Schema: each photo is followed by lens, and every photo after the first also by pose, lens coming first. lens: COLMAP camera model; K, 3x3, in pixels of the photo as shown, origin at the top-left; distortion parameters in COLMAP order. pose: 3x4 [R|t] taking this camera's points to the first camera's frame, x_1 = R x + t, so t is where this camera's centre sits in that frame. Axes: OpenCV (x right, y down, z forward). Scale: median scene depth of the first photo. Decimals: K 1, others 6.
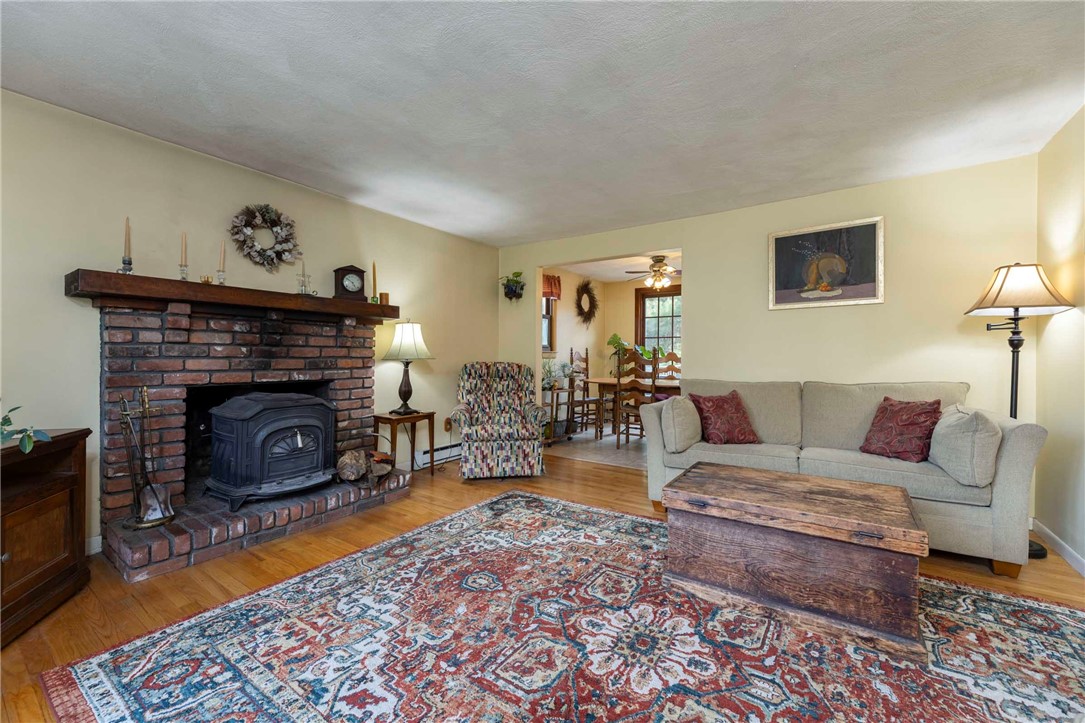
lens RADIAL K [[435.9, 0, 543.0], [0, 435.9, 359.8], [0, 0, 1]] dist [-0.001191, -0.000283]
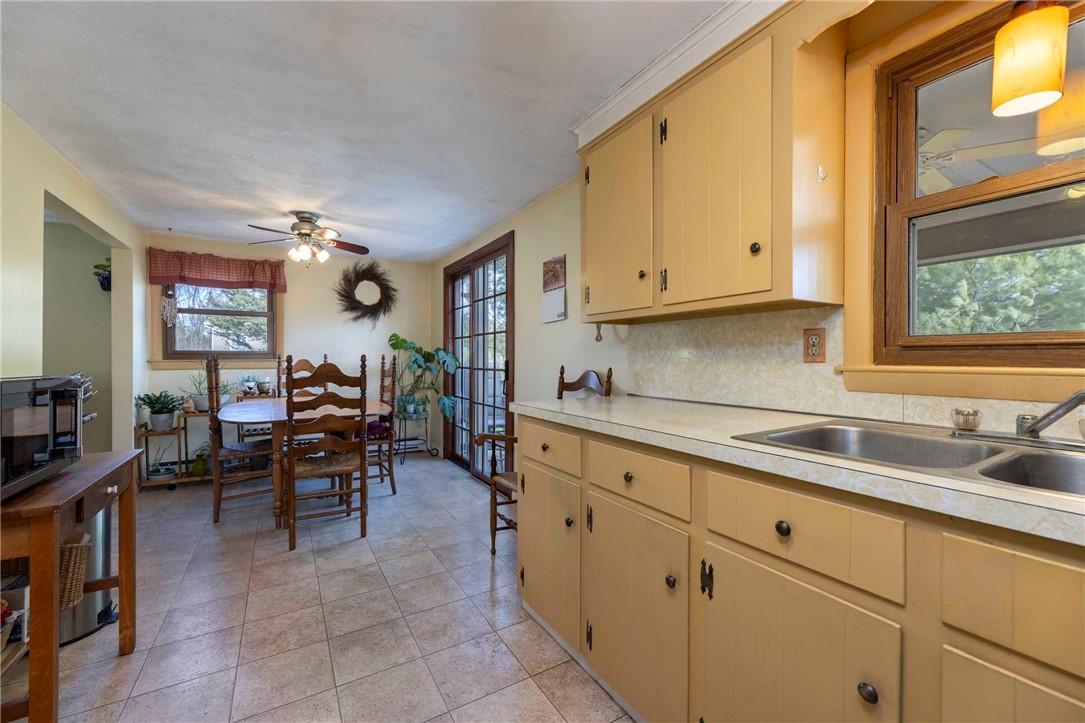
lens RADIAL K [[435.9, 0, 541.6], [0, 435.9, 361.7], [0, 0, 1]] dist [-0.001191, -0.000283]
pose [[0.904725, 0.004828, -0.425970, 2.015111], [-0.002491, 0.999979, 0.006044, -0.055797], [0.425990, -0.004408, 0.904717, 1.329577]]
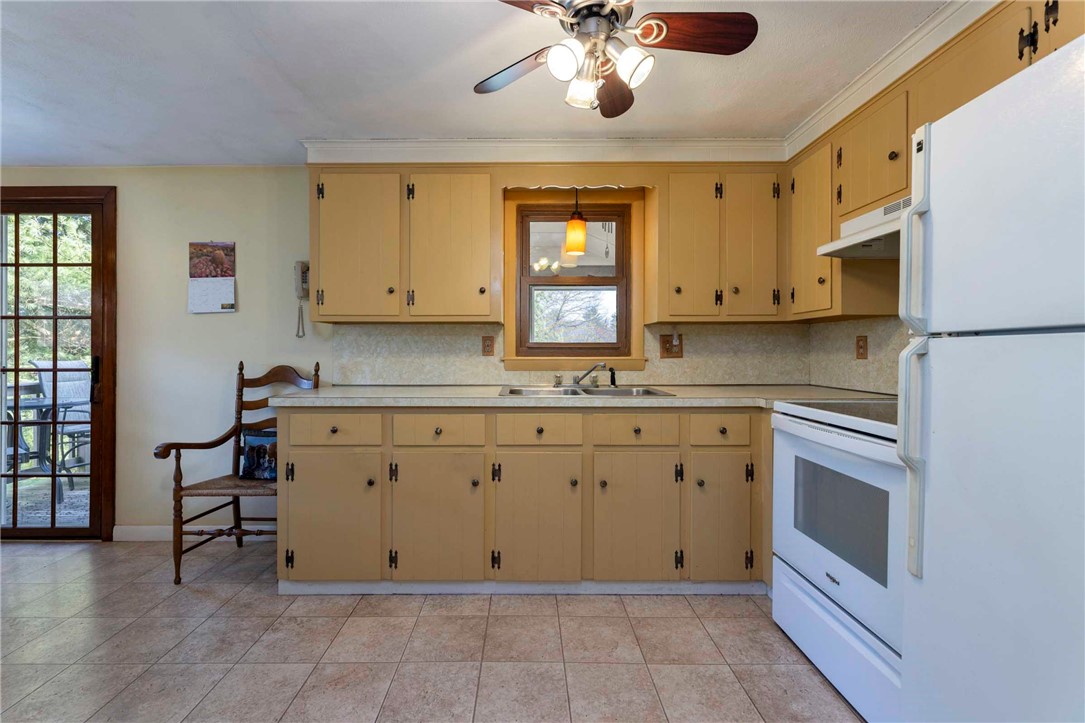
lens RADIAL K [[465.2, 0, 534.4], [0, 465.2, 352.8], [0, 0, 1]] dist [0.001664, 0.000578]
pose [[0.825466, -0.000468, 0.564452, 1.494725], [0.000622, 1.000000, -0.000081, -0.059416], [-0.564452, 0.000418, 0.825466, 1.003331]]
